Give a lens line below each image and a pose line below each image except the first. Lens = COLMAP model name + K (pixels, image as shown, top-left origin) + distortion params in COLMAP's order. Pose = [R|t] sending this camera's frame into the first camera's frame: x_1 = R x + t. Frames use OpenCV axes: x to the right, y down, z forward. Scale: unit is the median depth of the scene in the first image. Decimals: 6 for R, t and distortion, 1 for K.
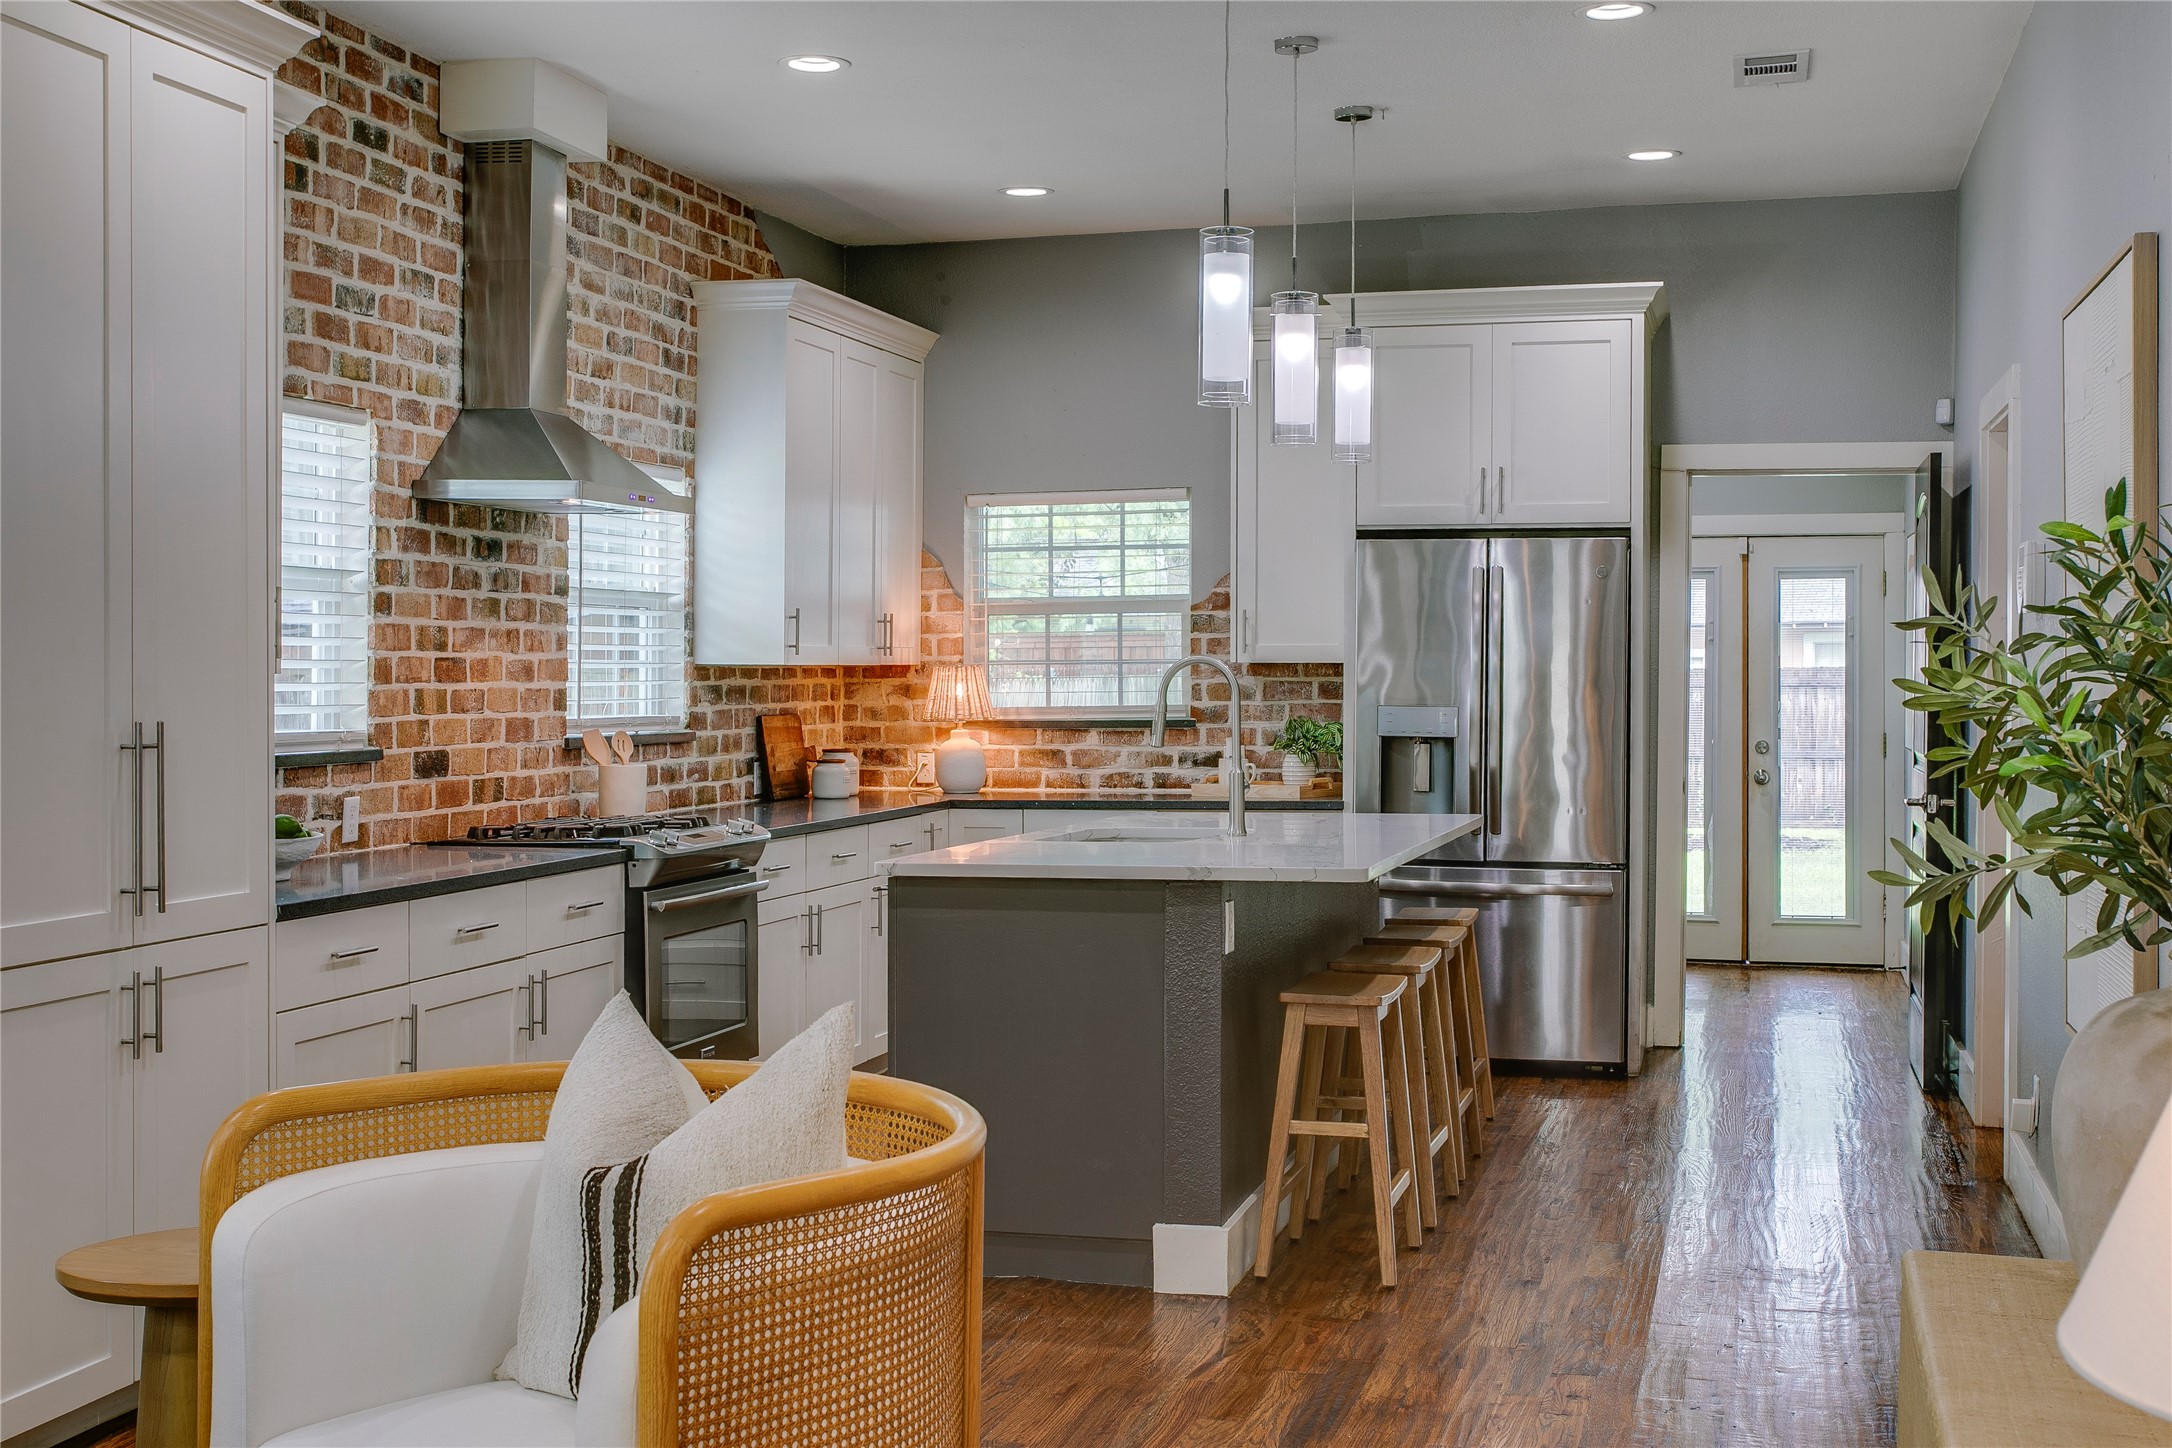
lens RADIAL K [[2598.6, 0, 1076.9], [0, 2598.6, 684.8], [0, 0, 1]] dist [-0.014198, 0.006295]
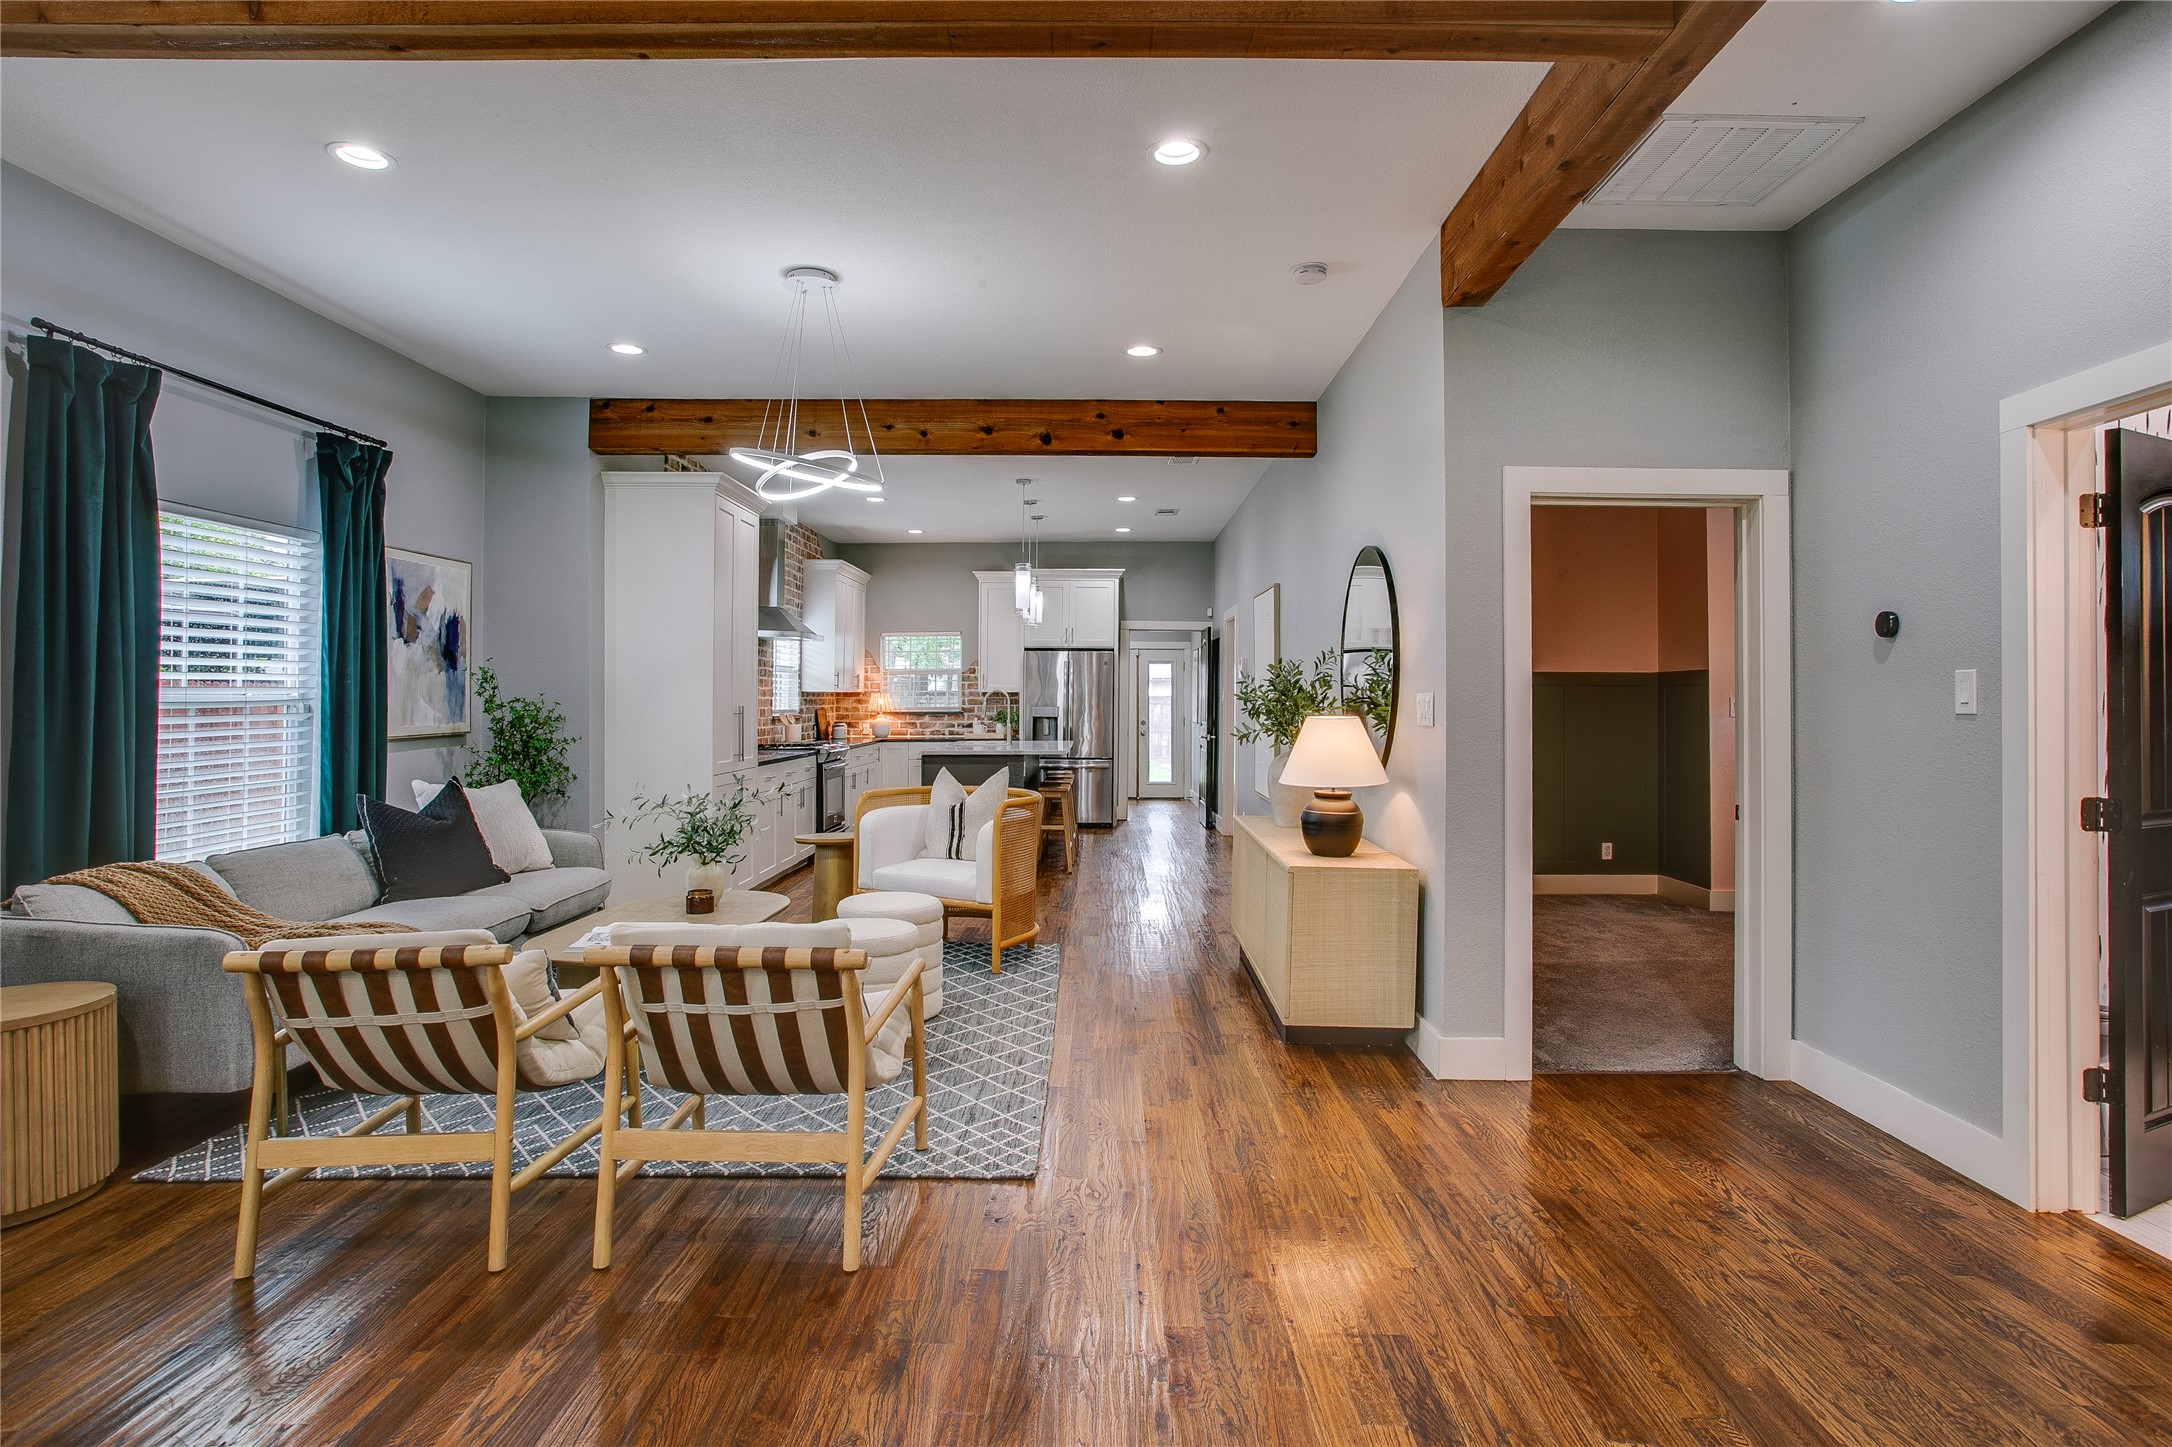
lens RADIAL K [[1167.0, 0, 1089.9], [0, 1167.0, 691.8], [0, 0, 1]] dist [-0.062369, 0.043342]
pose [[0.969697, 0.005153, 0.244254, -0.164390], [-0.002398, 0.999930, -0.011576, 0.007191], [-0.244297, 0.010640, 0.969642, -0.359174]]
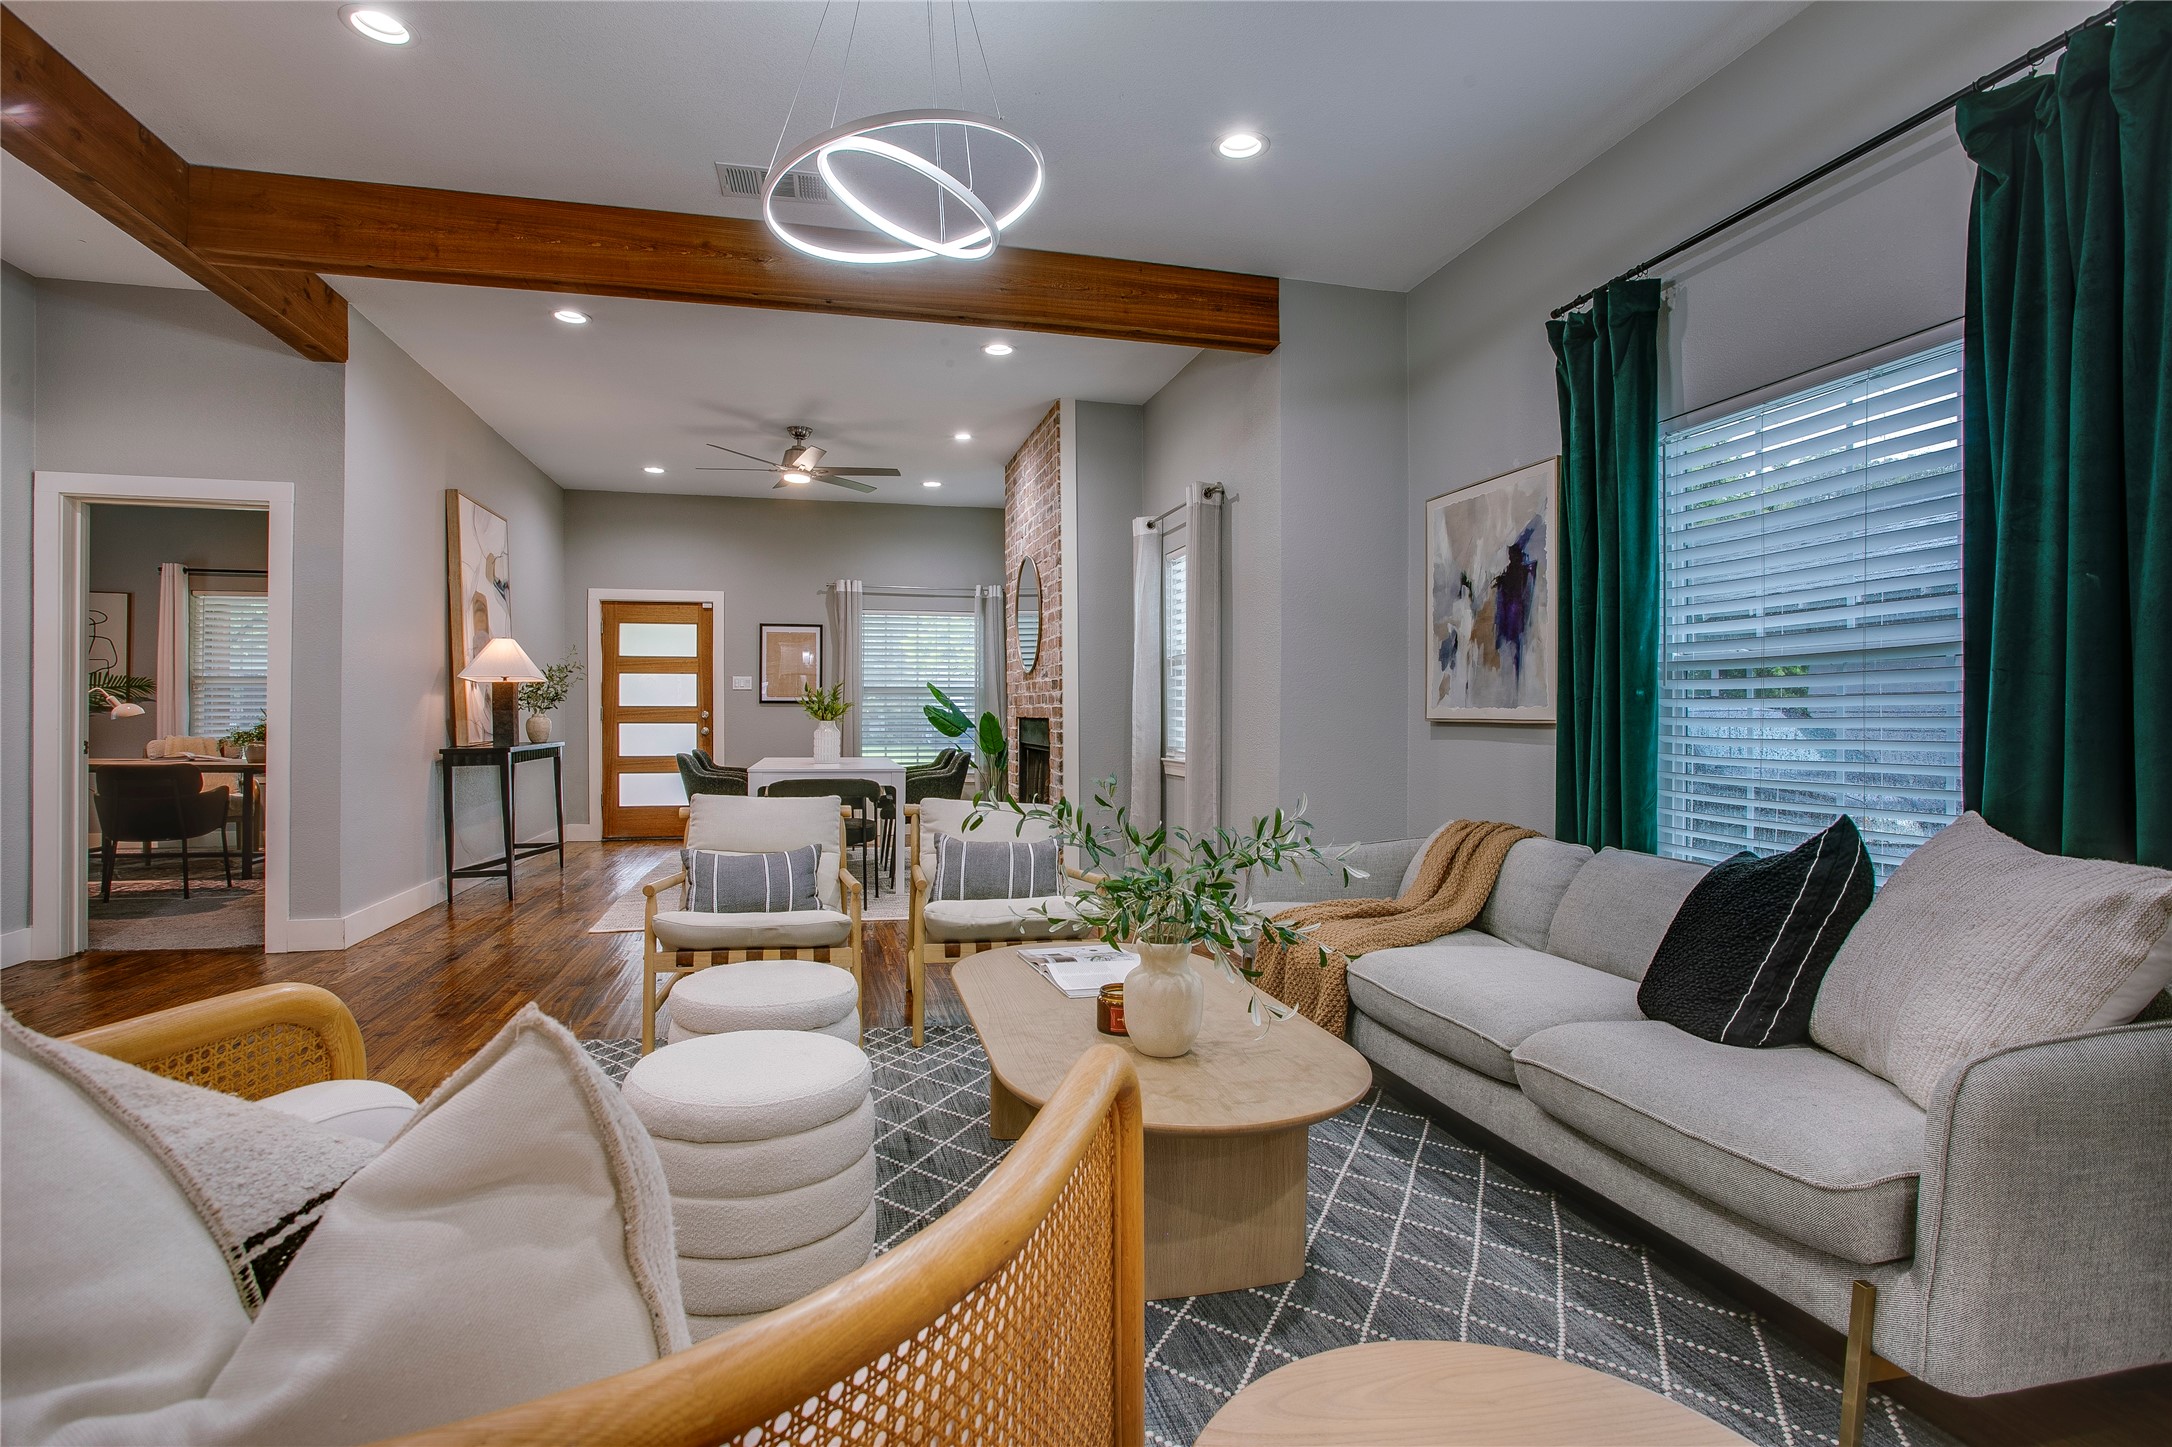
lens RADIAL K [[1064.9, 0, 1080.9], [0, 1064.9, 721.0], [0, 0, 1]] dist [-0.073737, 0.031445]
pose [[-0.873857, -0.005585, -0.486152, -0.068125], [-0.010625, 0.999915, 0.007610, 0.028619], [0.486068, 0.011815, -0.873841, 0.475877]]
